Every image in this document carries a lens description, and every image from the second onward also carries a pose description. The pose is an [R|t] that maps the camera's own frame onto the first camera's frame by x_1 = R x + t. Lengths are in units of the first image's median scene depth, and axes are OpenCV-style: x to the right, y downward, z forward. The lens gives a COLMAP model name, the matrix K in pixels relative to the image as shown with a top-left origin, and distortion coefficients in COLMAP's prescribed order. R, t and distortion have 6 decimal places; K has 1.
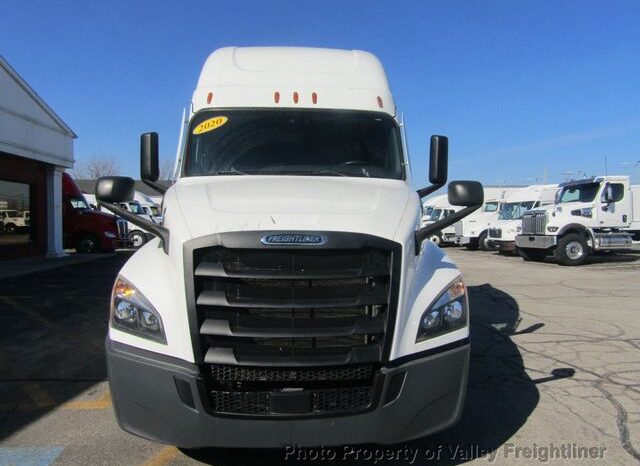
lens RADIAL K [[455.7, 0, 319.1], [0, 455.7, 237.7], [0, 0, 1]] dist [-0.012774, -0.001668]
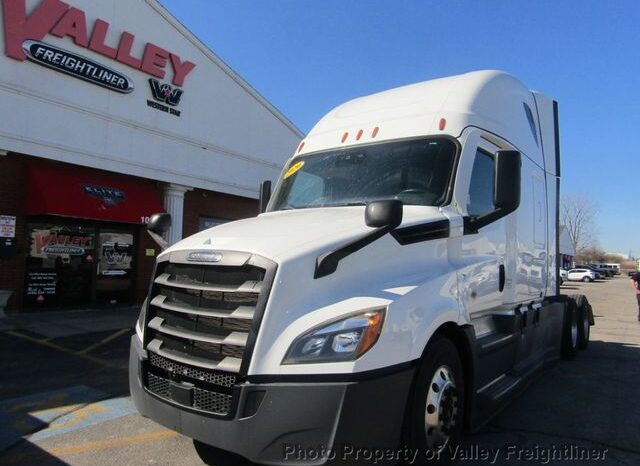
lens RADIAL K [[455.7, 0, 321.0], [0, 455.7, 229.8], [0, 0, 1]] dist [-0.012774, -0.001668]
pose [[0.761326, -0.025093, -0.647884, 0.922025], [-0.052380, 0.993604, -0.100036, 0.035823], [0.646250, 0.110096, 0.755142, 0.280364]]
